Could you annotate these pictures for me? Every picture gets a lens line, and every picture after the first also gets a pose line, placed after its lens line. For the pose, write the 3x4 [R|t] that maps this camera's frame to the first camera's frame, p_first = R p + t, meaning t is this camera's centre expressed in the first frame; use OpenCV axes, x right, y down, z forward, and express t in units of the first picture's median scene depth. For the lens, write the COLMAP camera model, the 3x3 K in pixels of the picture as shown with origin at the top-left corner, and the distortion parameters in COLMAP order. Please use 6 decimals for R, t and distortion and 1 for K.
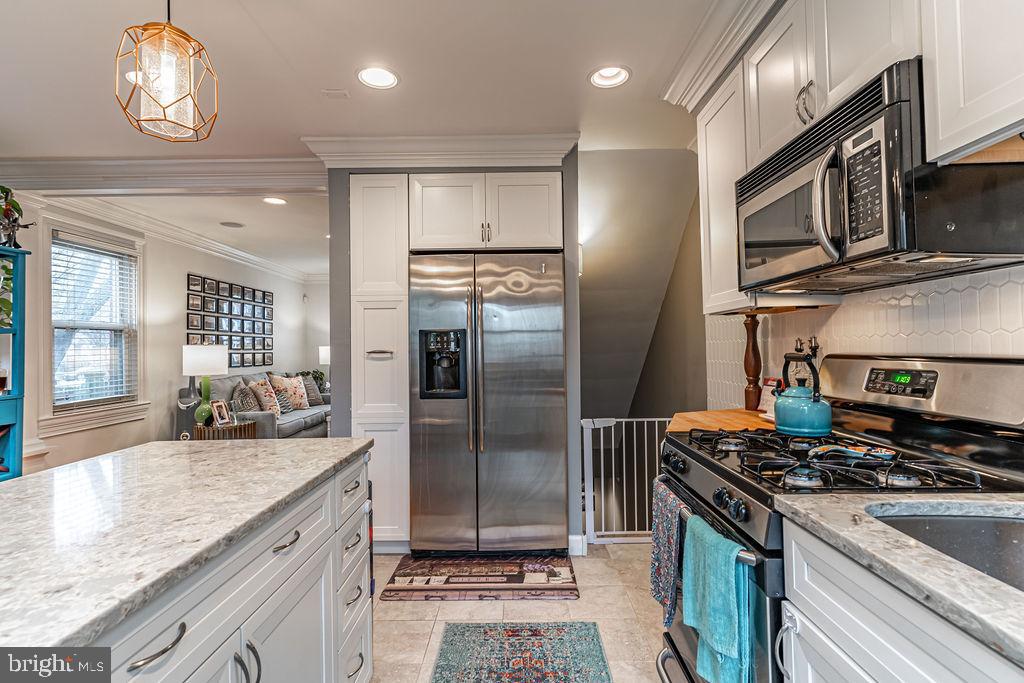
lens RADIAL K [[489.5, 0, 512.3], [0, 489.5, 339.8], [0, 0, 1]] dist [0.002682, -0.000095]
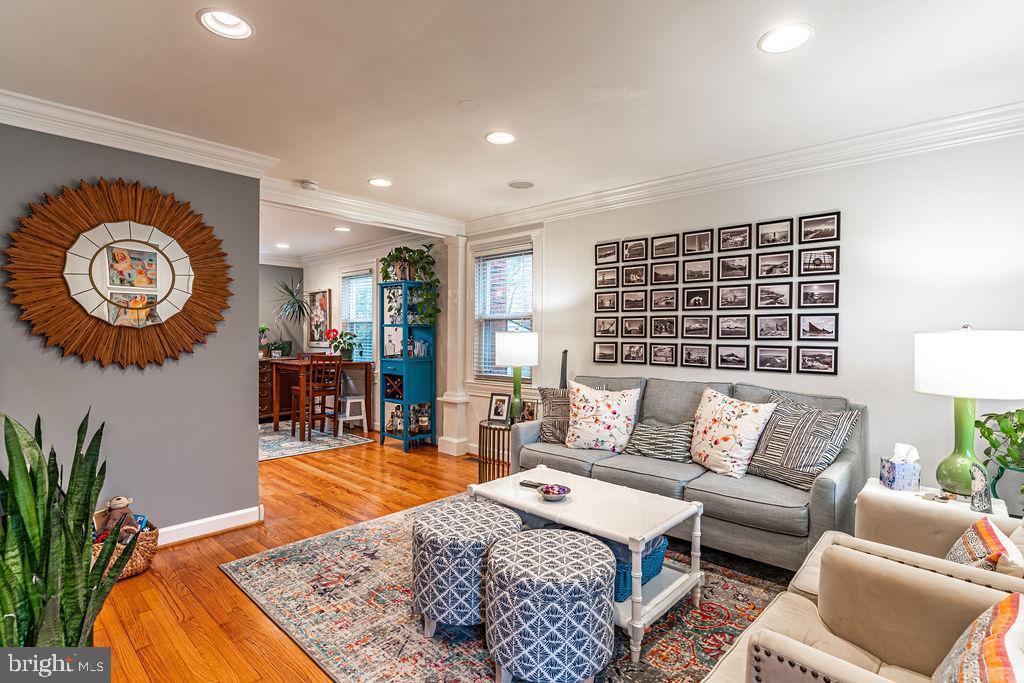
lens RADIAL K [[498.6, 0, 512.0], [0, 498.6, 339.7], [0, 0, 1]] dist [-0.001995, 0.000262]
pose [[-0.673215, 0.015978, -0.739274, 0.110869], [0.014657, 0.999858, 0.008262, 0.031279], [0.739302, -0.005273, -0.673354, 3.049940]]
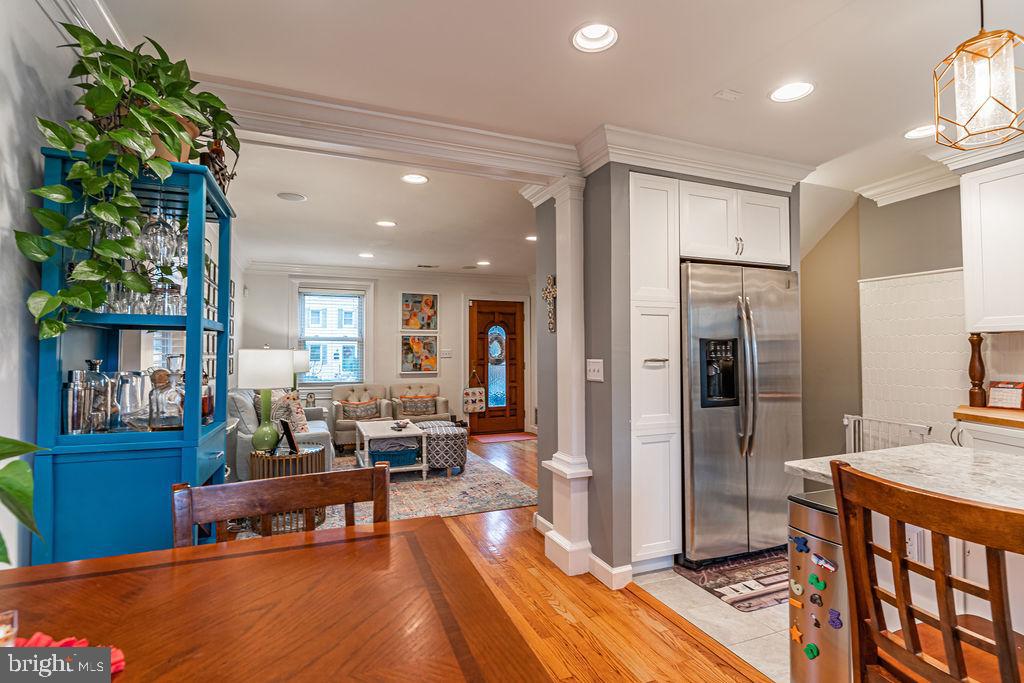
lens RADIAL K [[498.6, 0, 512.0], [0, 498.6, 339.7], [0, 0, 1]] dist [-0.001995, 0.000262]
pose [[0.921587, 0.019565, 0.387679, -1.084979], [-0.015010, 0.999778, -0.014774, 0.003708], [-0.387882, 0.007796, 0.921676, 0.248244]]
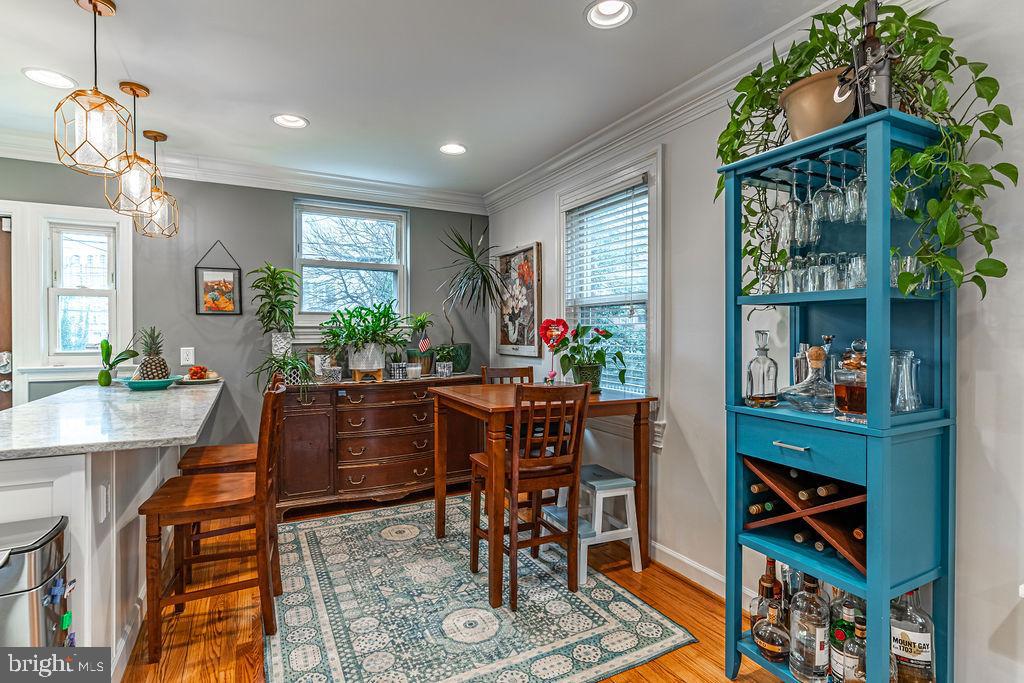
lens RADIAL K [[498.6, 0, 512.0], [0, 498.6, 339.7], [0, 0, 1]] dist [-0.001995, 0.000262]
pose [[-0.878023, 0.020387, -0.478185, -0.573755], [0.019208, 0.999788, 0.007357, 0.020349], [0.478234, -0.002726, -0.878228, 1.502692]]
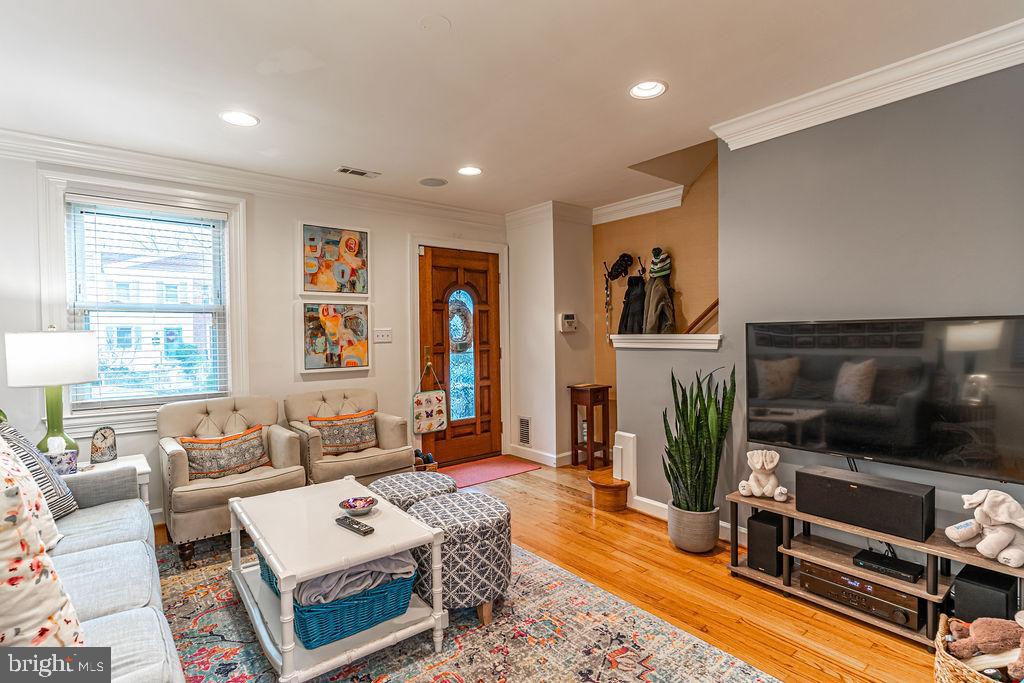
lens RADIAL K [[498.6, 0, 512.0], [0, 498.6, 339.7], [0, 0, 1]] dist [-0.001995, 0.000262]
pose [[0.775922, -0.007193, 0.630787, -1.031496], [-0.007220, 0.999768, 0.020282, 0.025252], [-0.630787, -0.020291, 0.775691, 1.567091]]
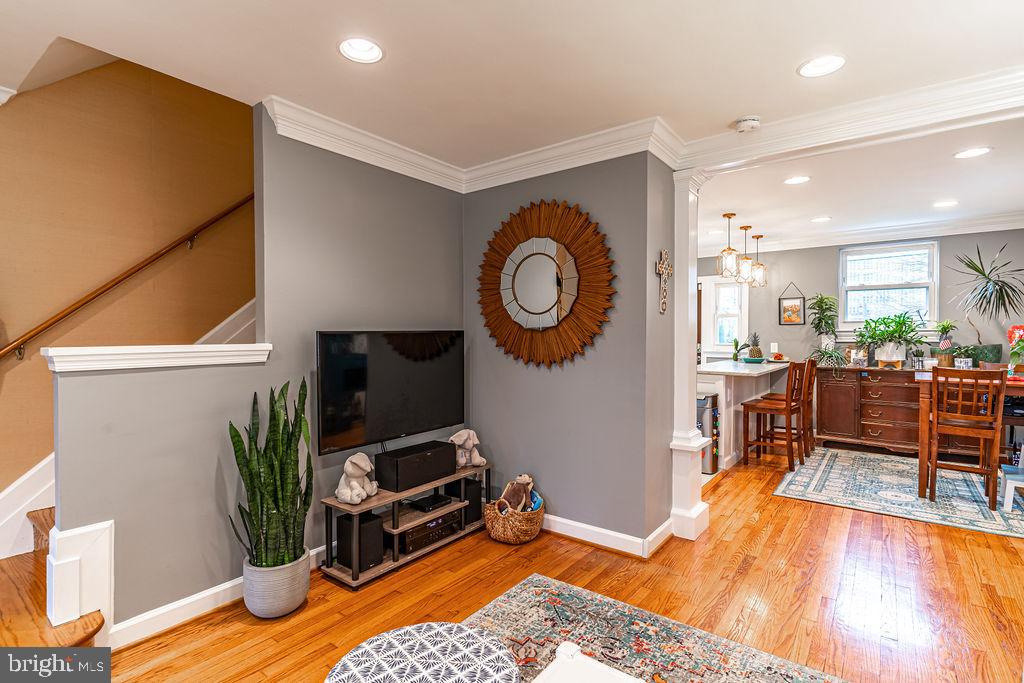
lens RADIAL K [[498.6, 0, 512.0], [0, 498.6, 339.7], [0, 0, 1]] dist [-0.001995, 0.000262]
pose [[-0.805410, 0.009052, 0.592649, -0.880318], [0.004255, 0.999946, -0.009491, 0.036450], [-0.592703, -0.005123, -0.805405, 2.720021]]
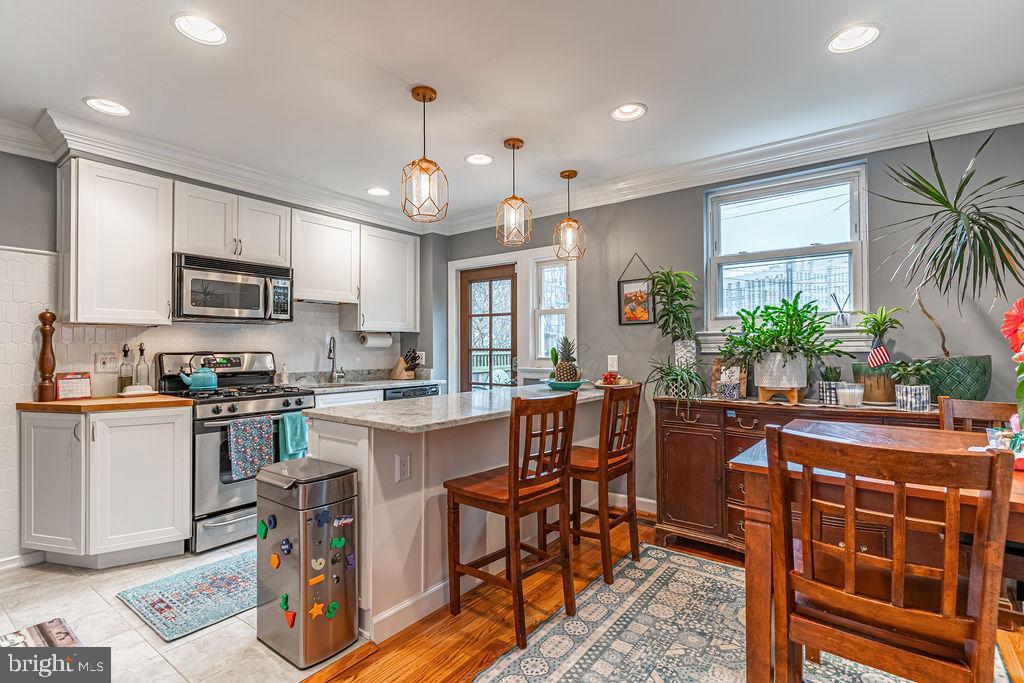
lens RADIAL K [[489.5, 0, 512.3], [0, 489.5, 339.8], [0, 0, 1]] dist [0.002682, -0.000095]
pose [[-0.807895, 0.027971, 0.588662, -1.095743], [0.007209, 0.999267, -0.037587, 0.042285], [-0.589282, -0.026123, -0.807505, 1.234006]]
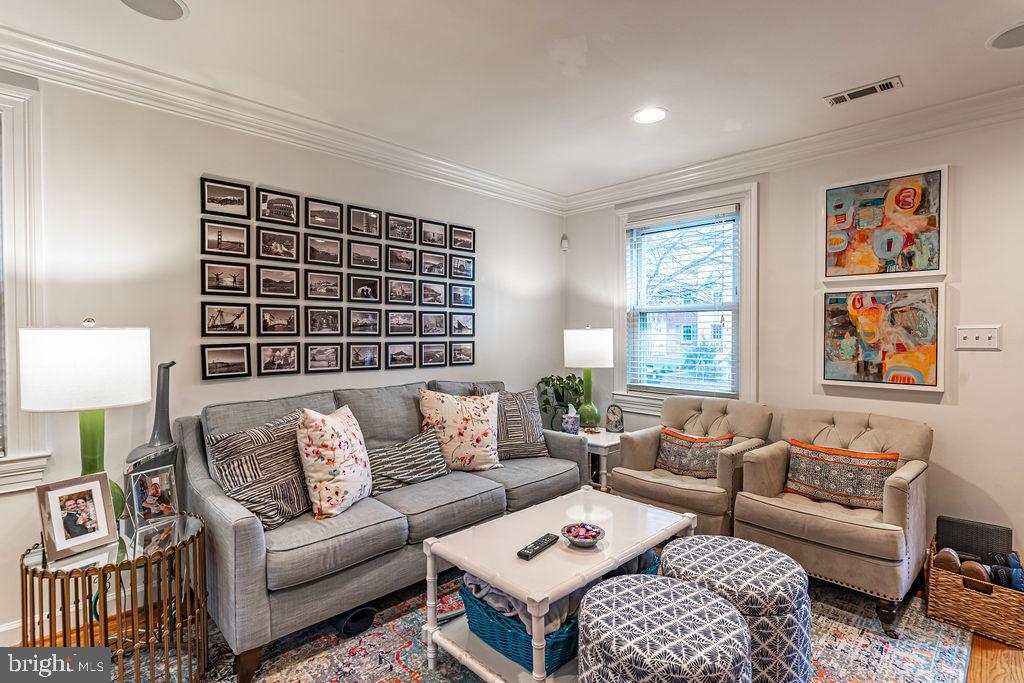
lens RADIAL K [[498.6, 0, 512.0], [0, 498.6, 339.7], [0, 0, 1]] dist [-0.001995, 0.000262]
pose [[0.703953, 0.022802, -0.709880, -0.212278], [0.003502, 0.999361, 0.035573, 0.013897], [0.710238, -0.027528, 0.703424, 1.819060]]
